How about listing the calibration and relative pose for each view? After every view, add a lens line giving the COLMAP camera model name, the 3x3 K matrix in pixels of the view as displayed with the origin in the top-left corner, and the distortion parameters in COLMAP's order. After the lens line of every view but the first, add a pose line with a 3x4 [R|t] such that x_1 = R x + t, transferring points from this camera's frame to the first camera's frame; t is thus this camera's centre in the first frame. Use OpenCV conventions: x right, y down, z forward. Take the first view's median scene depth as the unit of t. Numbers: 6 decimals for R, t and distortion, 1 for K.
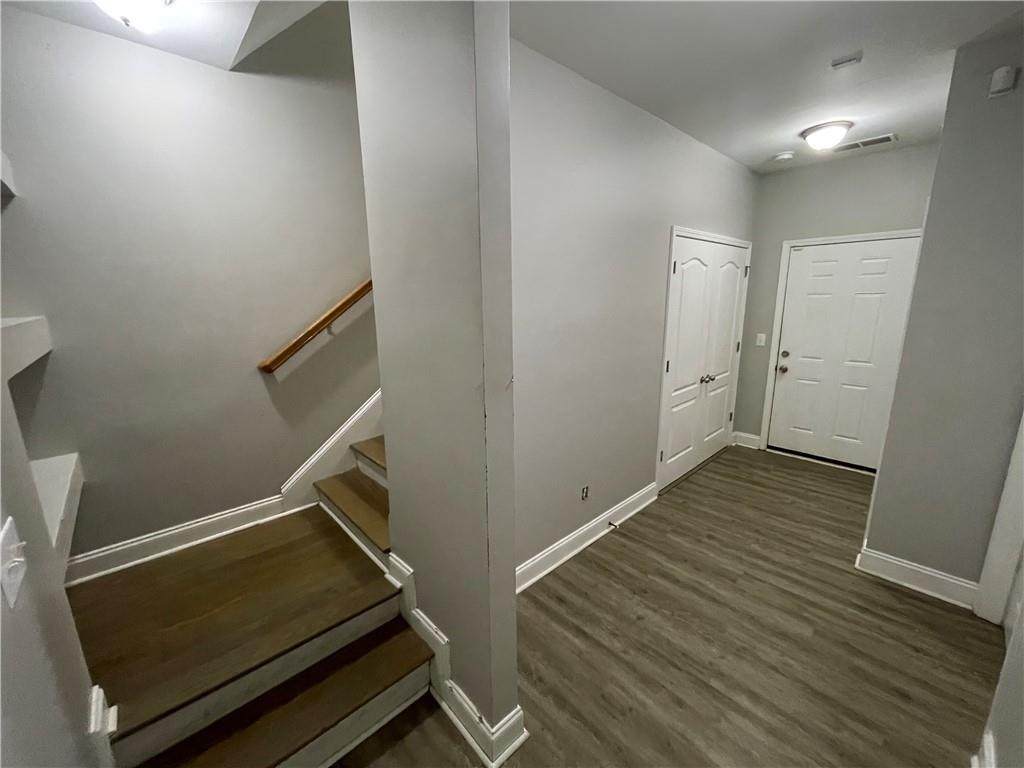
lens RADIAL K [[411.8, 0, 512.6], [0, 411.8, 384.6], [0, 0, 1]] dist [0.000859, -0.000058]
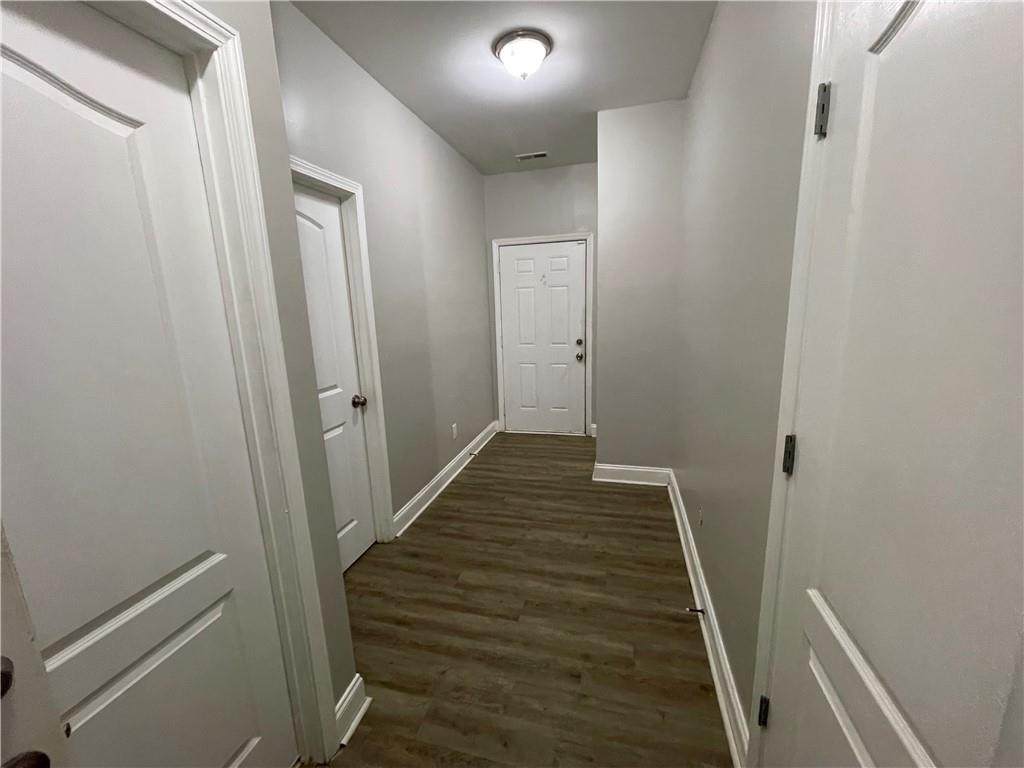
lens RADIAL K [[411.8, 0, 509.1], [0, 411.8, 382.0], [0, 0, 1]] dist [0.000859, -0.000058]
pose [[-0.846697, 0.154436, -0.509169, 0.967692], [-0.055315, 0.926216, 0.372913, -0.270716], [0.529192, 0.343909, -0.775682, 1.541793]]
